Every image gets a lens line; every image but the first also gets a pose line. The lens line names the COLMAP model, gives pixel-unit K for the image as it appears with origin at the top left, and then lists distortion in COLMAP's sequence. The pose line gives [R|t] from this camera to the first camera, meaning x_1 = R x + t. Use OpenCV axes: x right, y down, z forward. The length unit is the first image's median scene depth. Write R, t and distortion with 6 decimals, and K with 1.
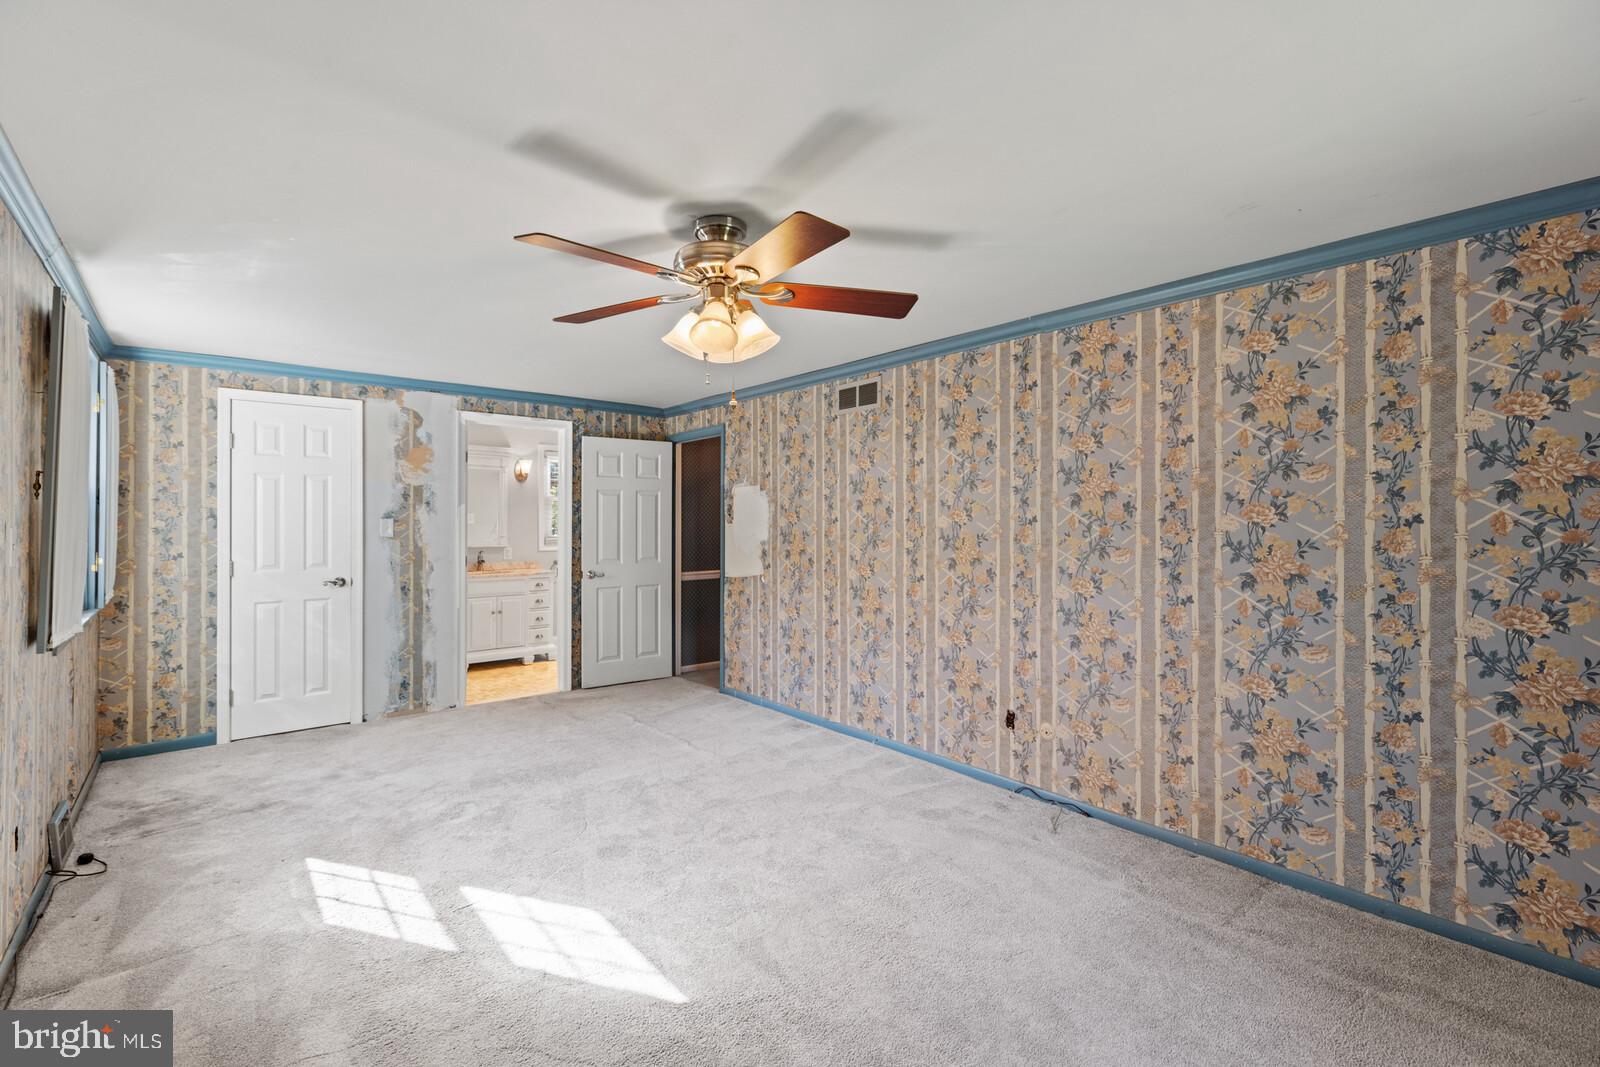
lens RADIAL K [[711.7, 0, 801.6], [0, 711.7, 532.4], [0, 0, 1]] dist [0.005427, 0.001067]
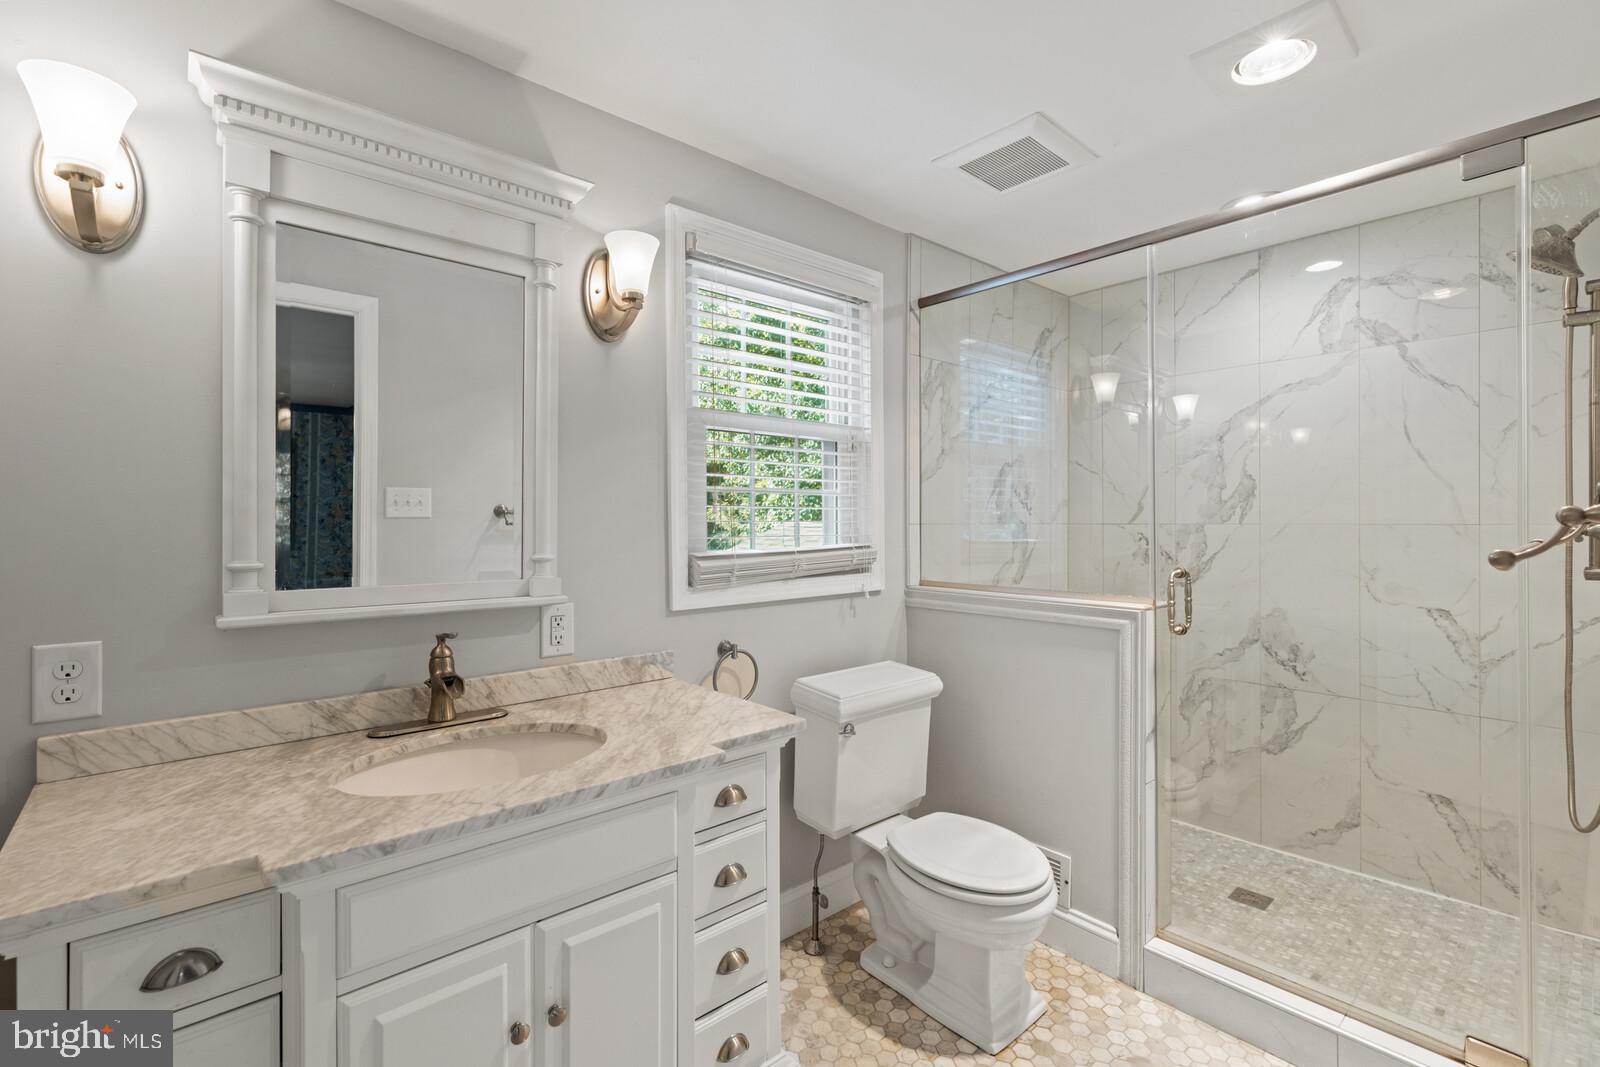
lens RADIAL K [[711.7, 0, 798.0], [0, 711.7, 531.6], [0, 0, 1]] dist [0.005427, 0.001067]
pose [[0.999759, -0.011235, 0.018871, -0.338413], [0.011313, 0.999928, -0.004051, -0.001907], [-0.018824, 0.004264, 0.999814, 0.762498]]
